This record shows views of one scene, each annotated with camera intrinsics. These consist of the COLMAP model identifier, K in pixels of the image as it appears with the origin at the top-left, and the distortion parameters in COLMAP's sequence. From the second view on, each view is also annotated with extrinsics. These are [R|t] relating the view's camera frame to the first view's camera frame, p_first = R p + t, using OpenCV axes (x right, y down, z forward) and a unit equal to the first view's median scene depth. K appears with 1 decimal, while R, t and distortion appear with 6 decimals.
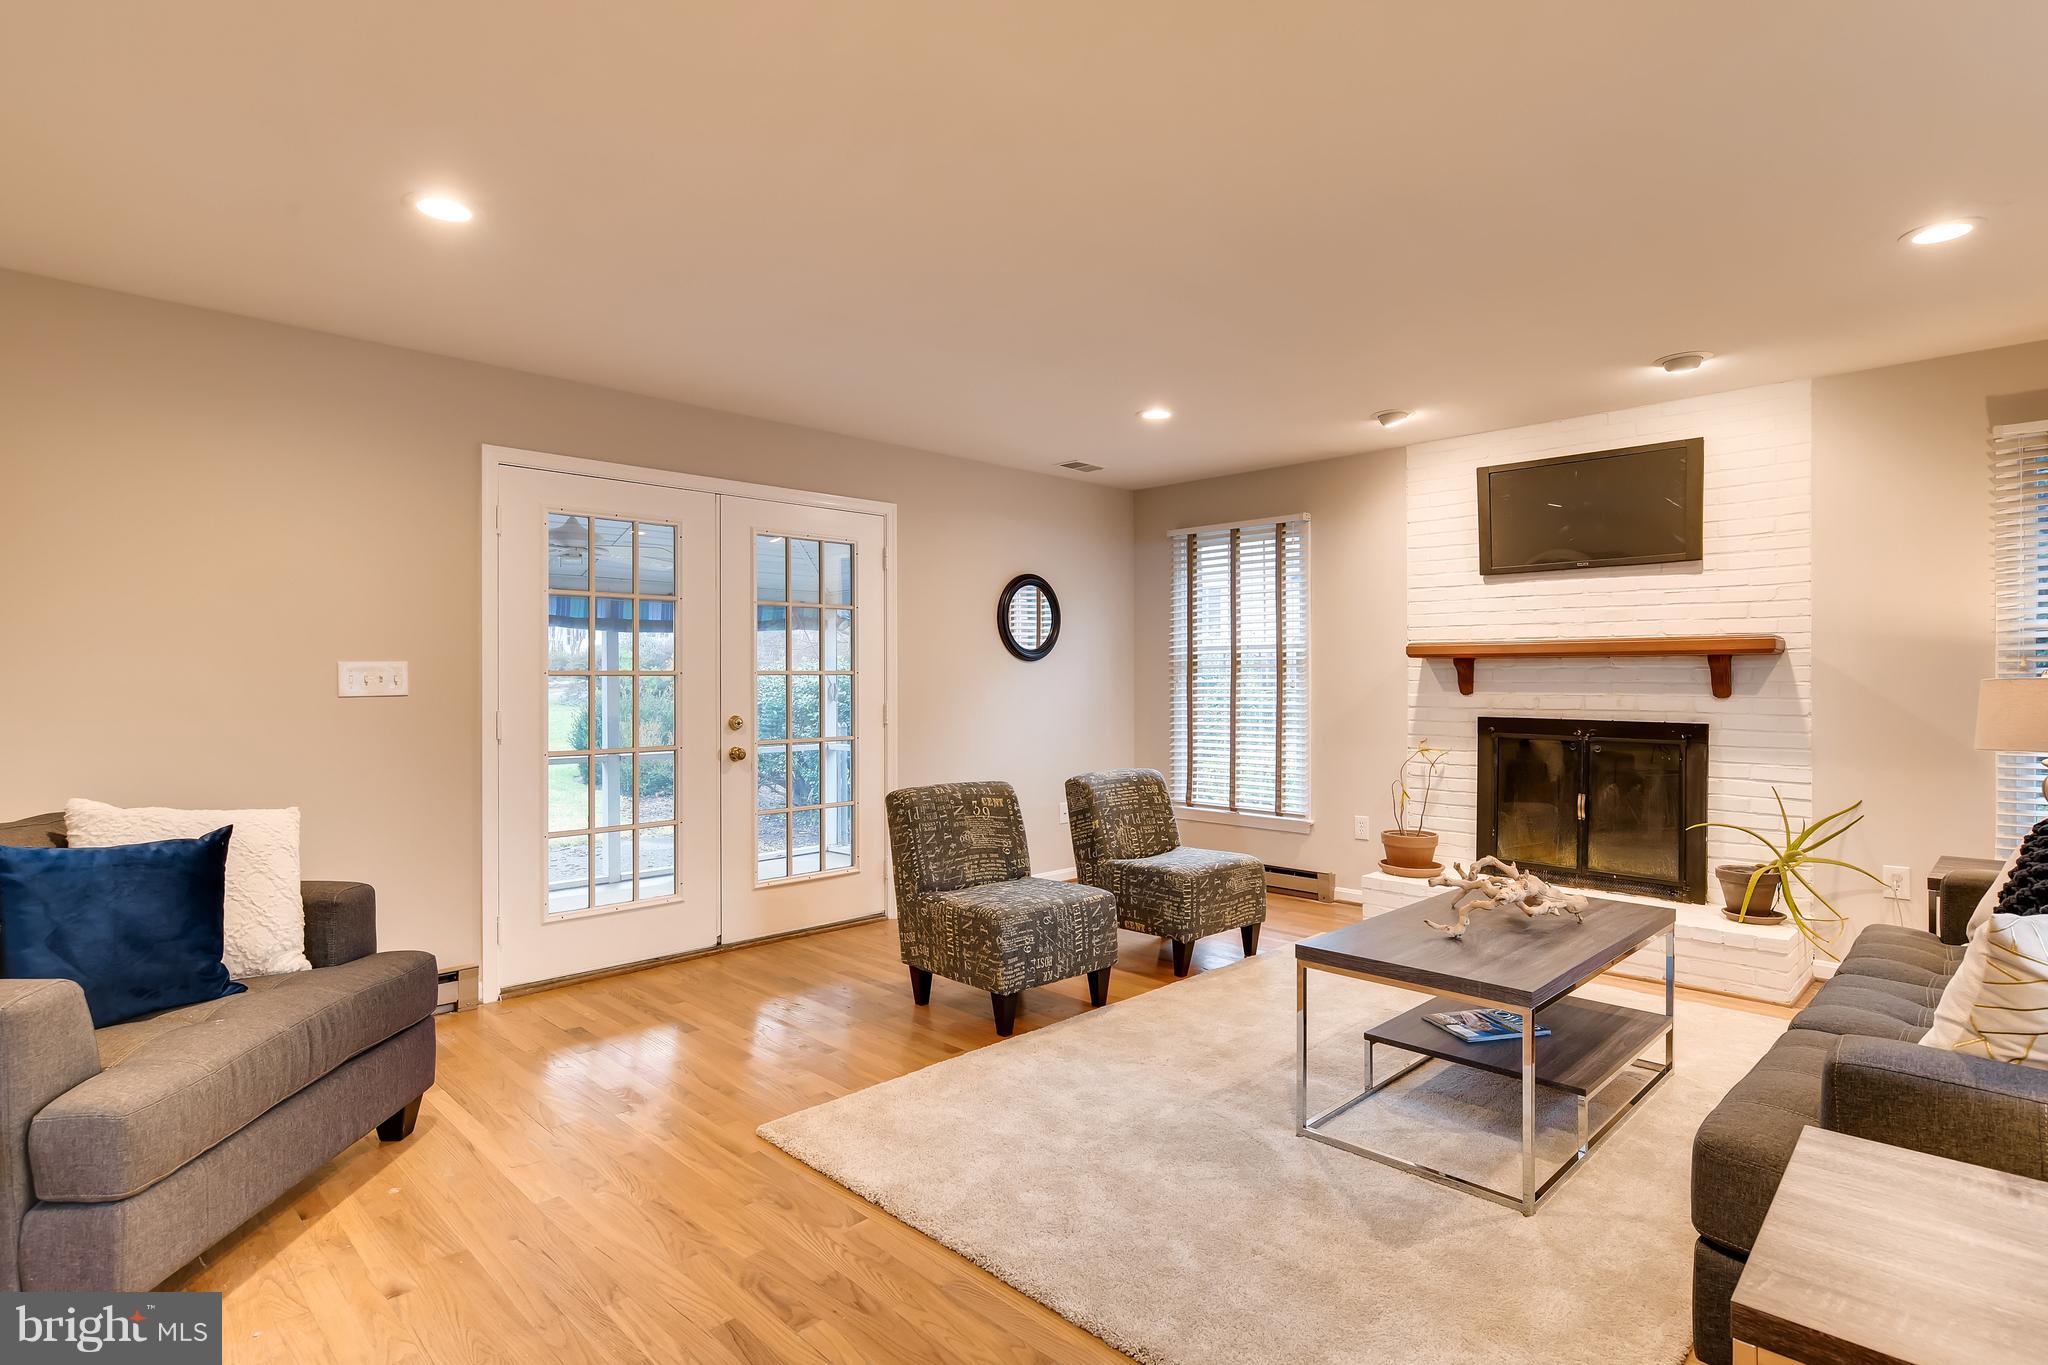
lens RADIAL K [[1038.6, 0, 1014.6], [0, 1038.6, 683.0], [0, 0, 1]] dist [-0.001355, 0.002752]
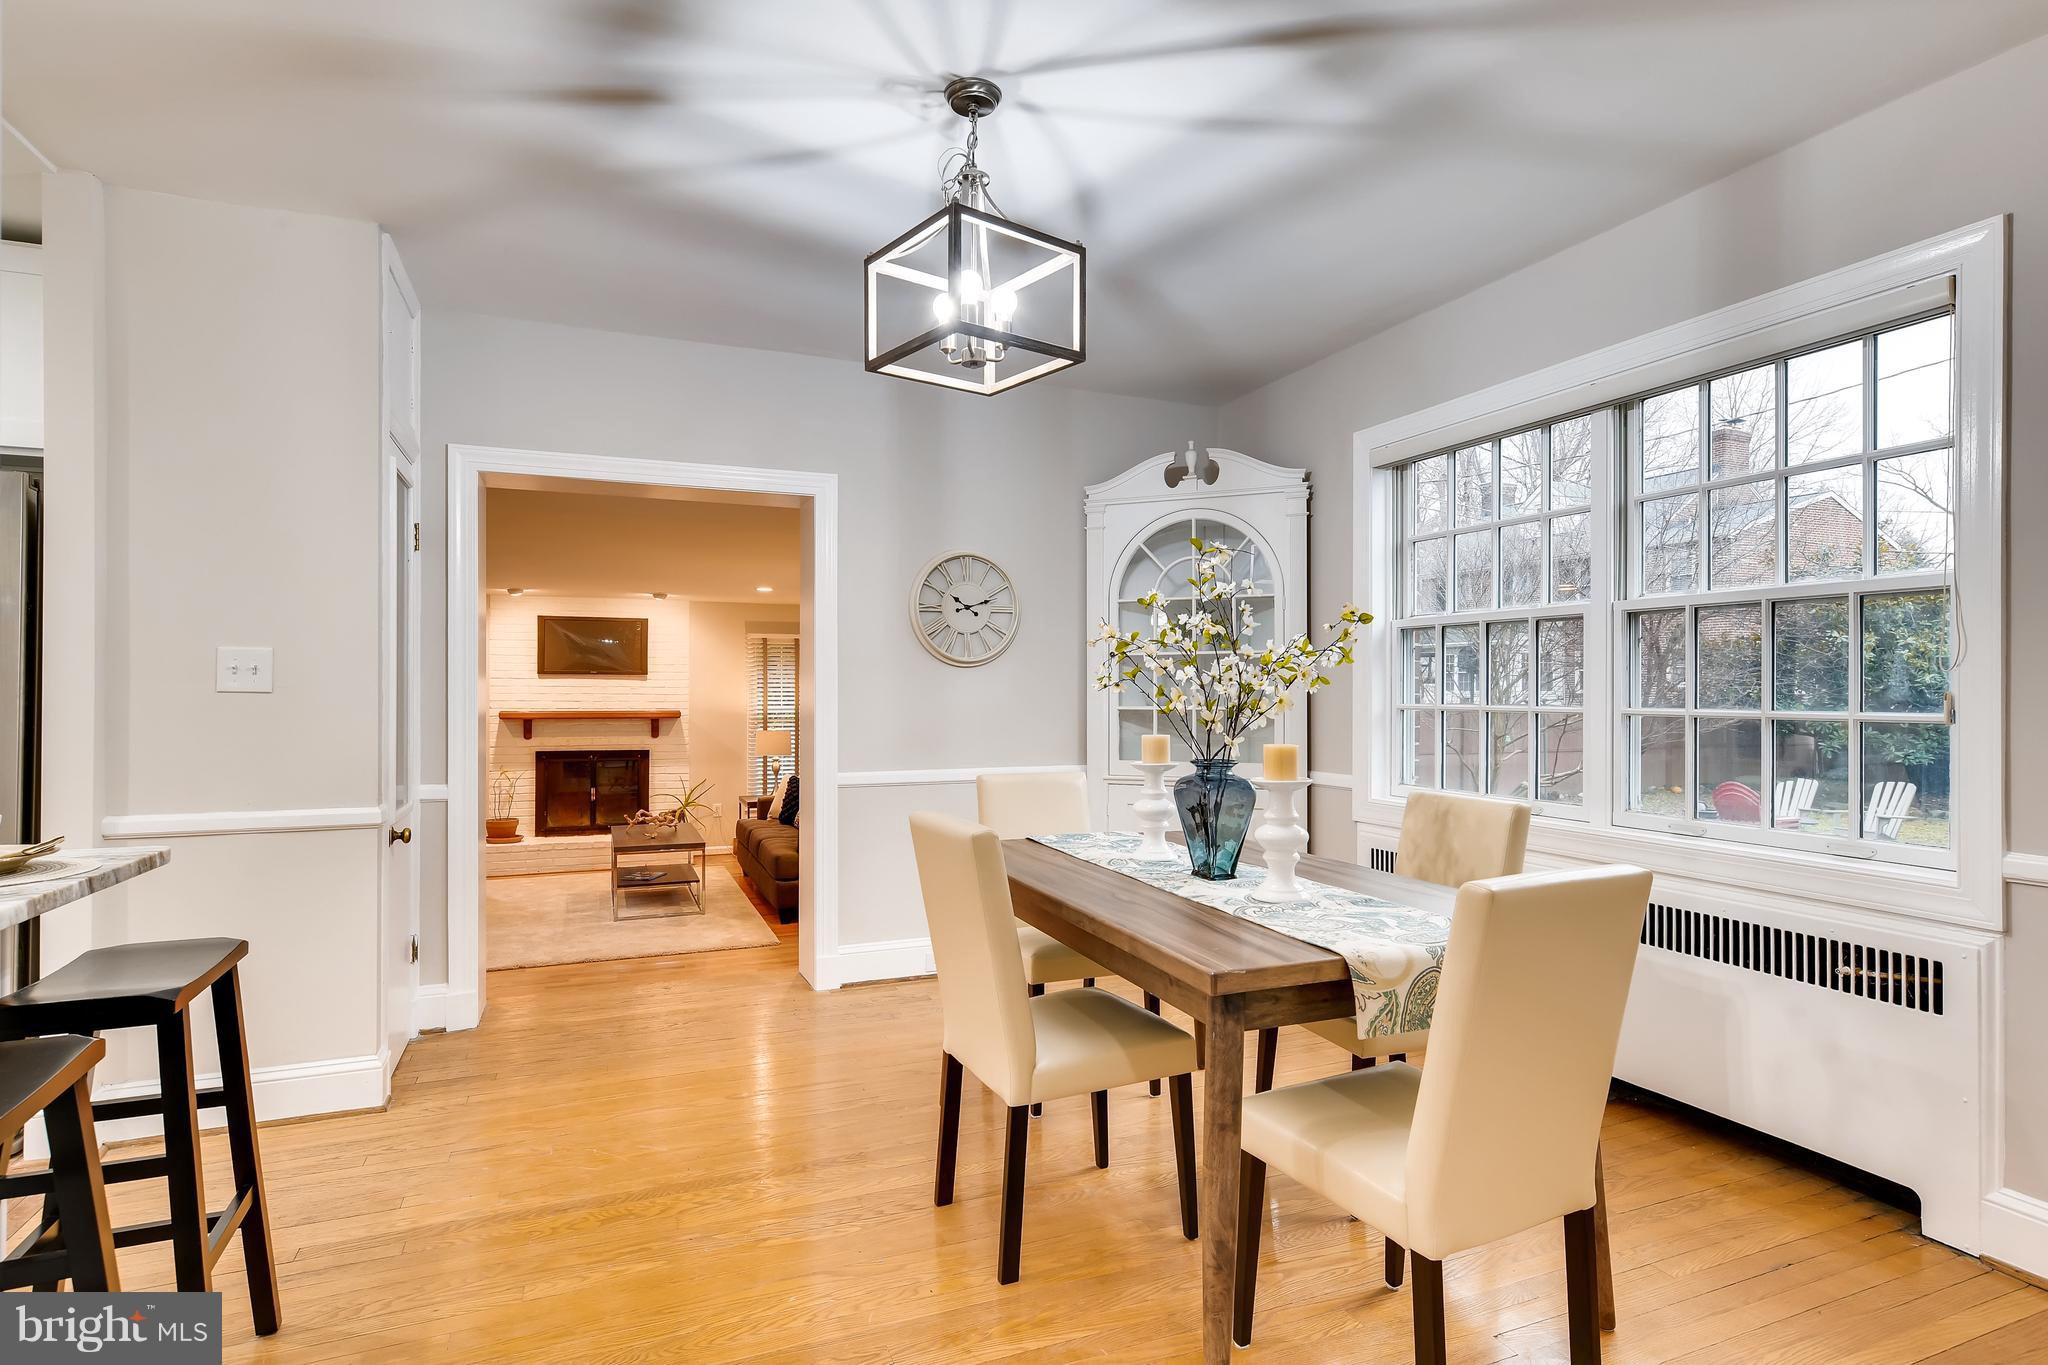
lens RADIAL K [[1038.6, 0, 1016.3], [0, 1038.6, 689.6], [0, 0, 1]] dist [-0.001355, 0.002752]
pose [[0.379675, 0.006440, 0.925098, -0.995209], [0.004458, 0.999951, -0.008790, -0.060857], [-0.925109, 0.007462, 0.379627, -0.512701]]
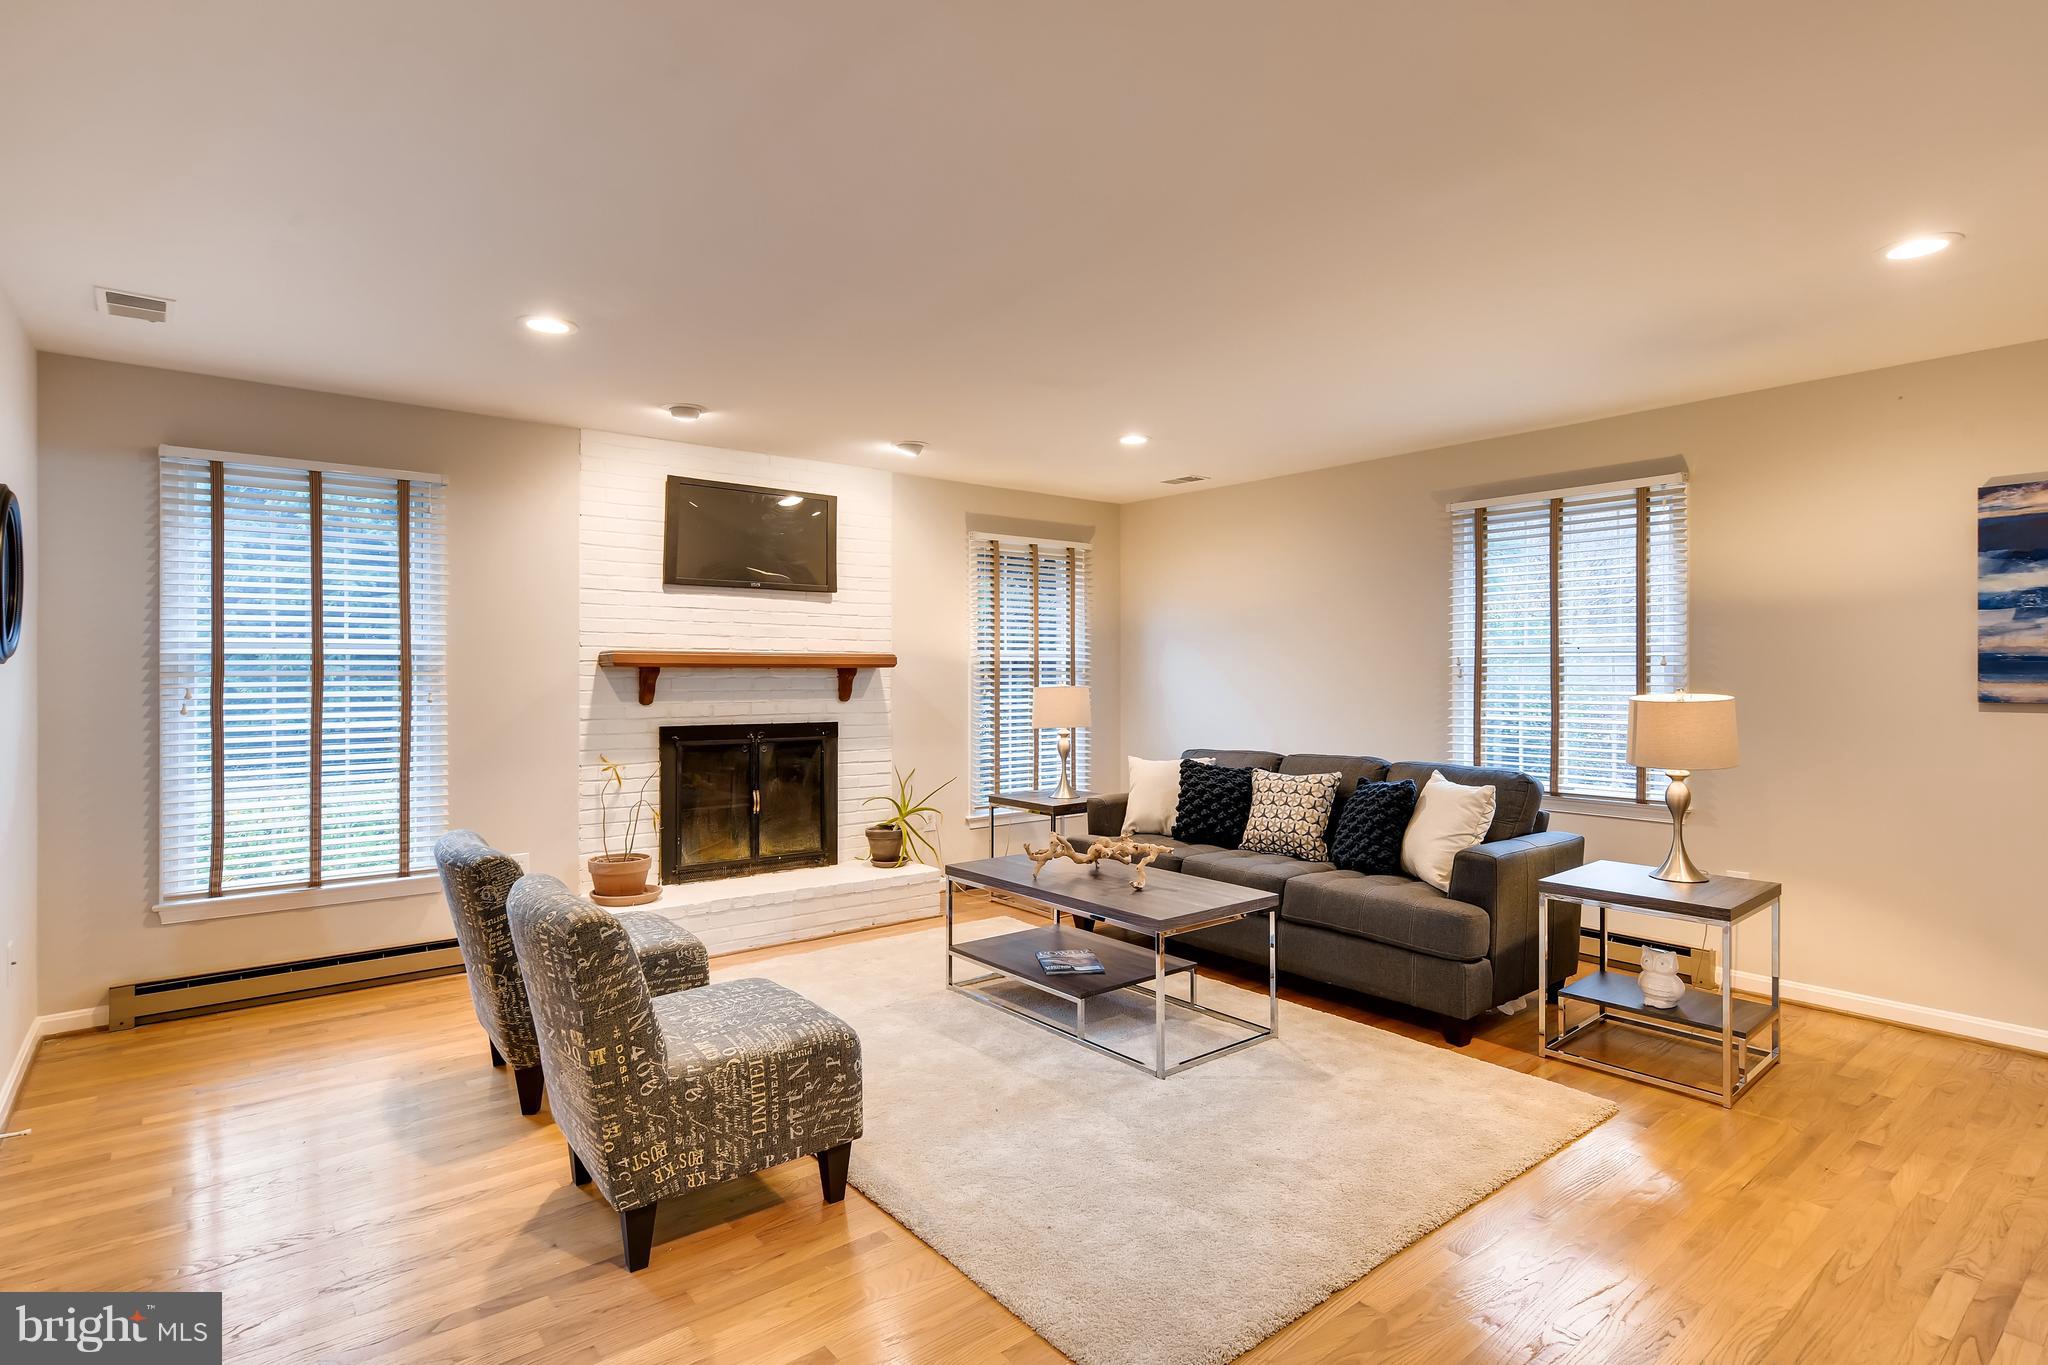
lens RADIAL K [[1038.6, 0, 1016.1], [0, 1038.6, 665.1], [0, 0, 1]] dist [-0.001355, 0.002752]
pose [[0.098229, 0.012965, 0.995079, -0.538620], [0.008627, 0.999866, -0.013879, -0.009966], [-0.995126, 0.009948, 0.098104, 0.612915]]
